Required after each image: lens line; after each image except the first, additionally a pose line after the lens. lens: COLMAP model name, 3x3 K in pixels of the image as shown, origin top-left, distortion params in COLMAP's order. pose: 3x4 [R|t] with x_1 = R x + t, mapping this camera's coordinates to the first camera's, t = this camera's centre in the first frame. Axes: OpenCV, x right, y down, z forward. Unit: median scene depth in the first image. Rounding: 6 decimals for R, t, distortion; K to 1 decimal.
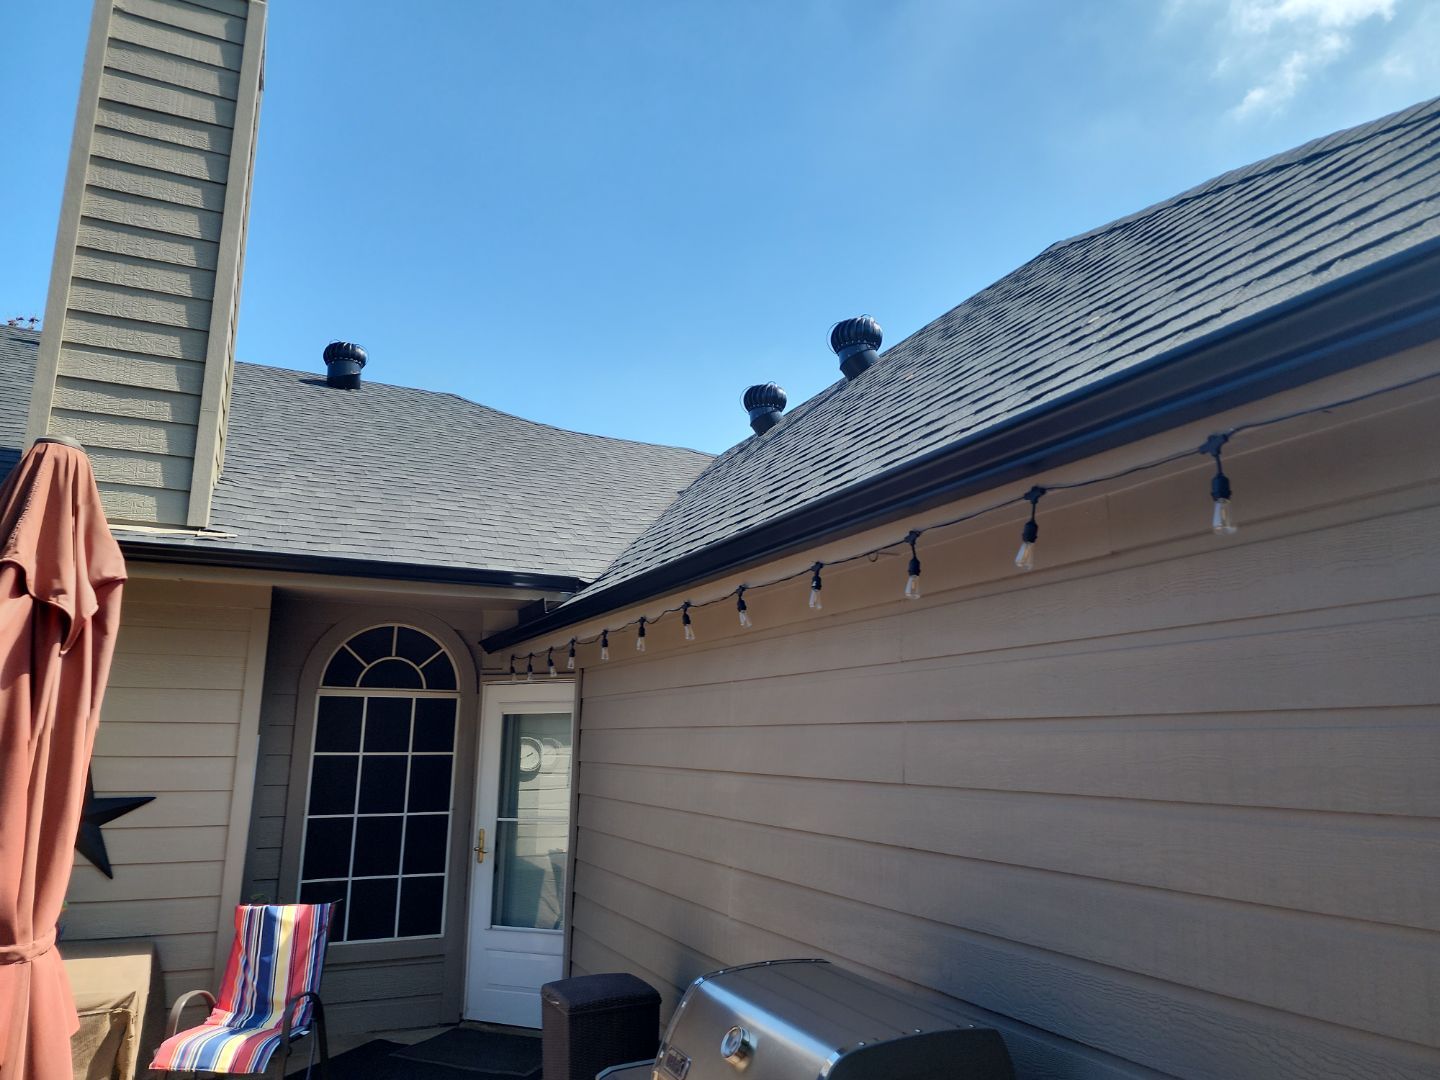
lens RADIAL K [[945.2, 0, 727.8], [0, 945.2, 537.3], [0, 0, 1]] dist [0.096252, -0.083396]
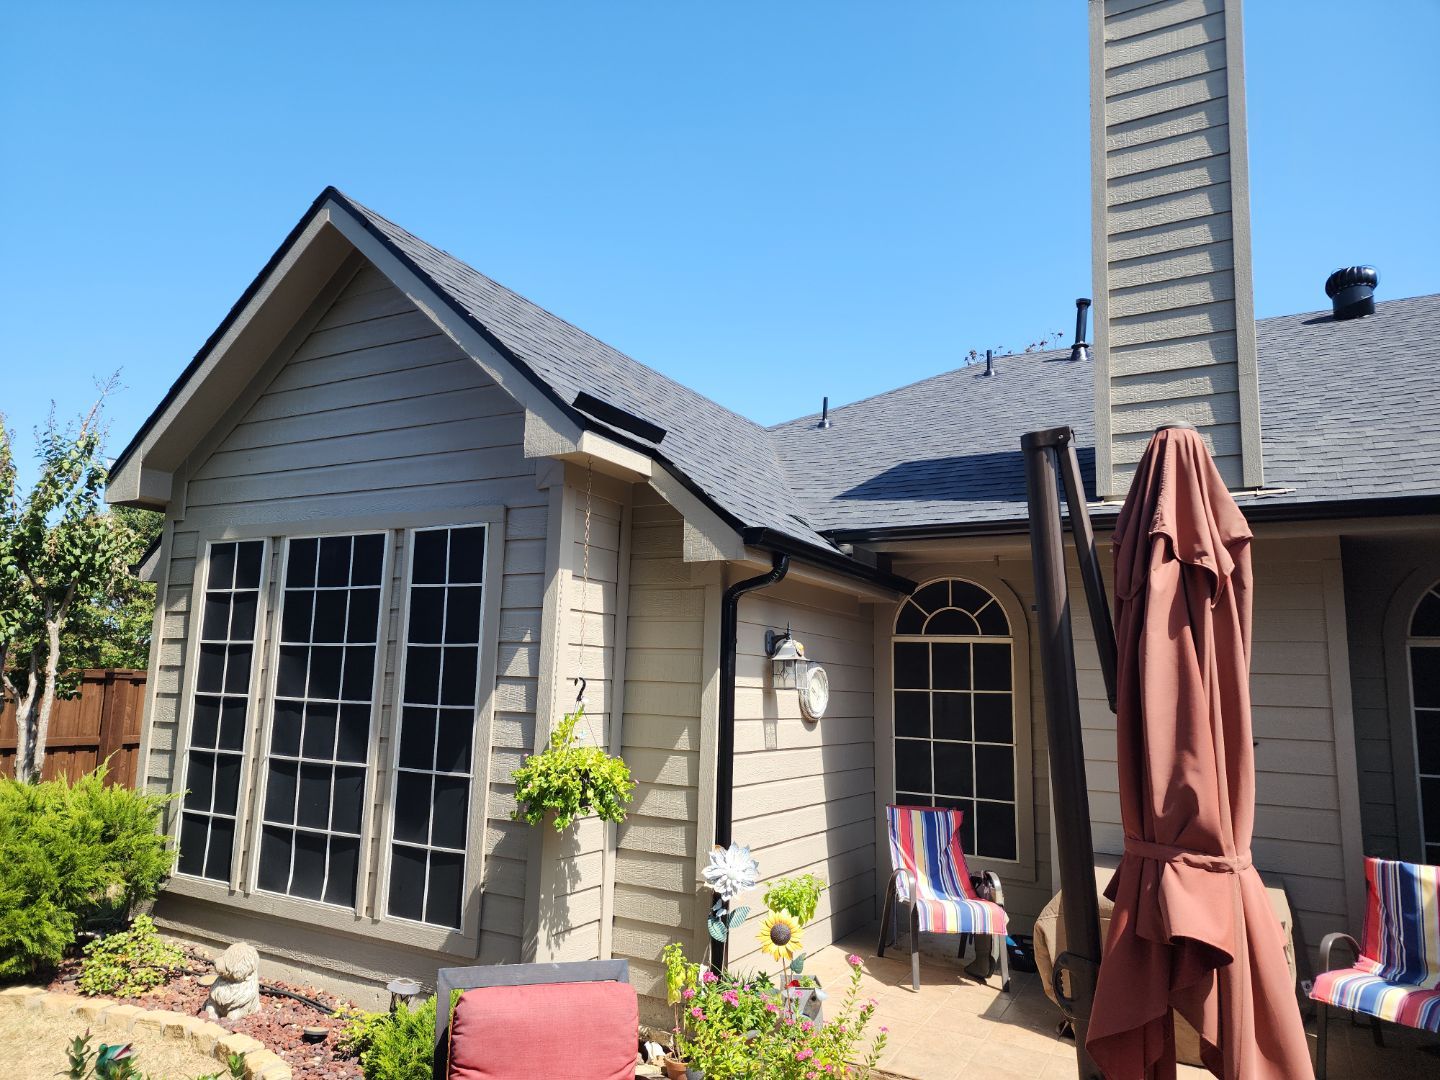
lens RADIAL K [[945.2, 0, 727.8], [0, 945.2, 537.3], [0, 0, 1]] dist [0.096252, -0.083396]
pose [[0.606501, -0.114672, -0.786770, -0.083665], [0.144668, 0.988942, -0.032617, -0.005077], [0.781811, -0.094038, 0.616384, -0.090958]]
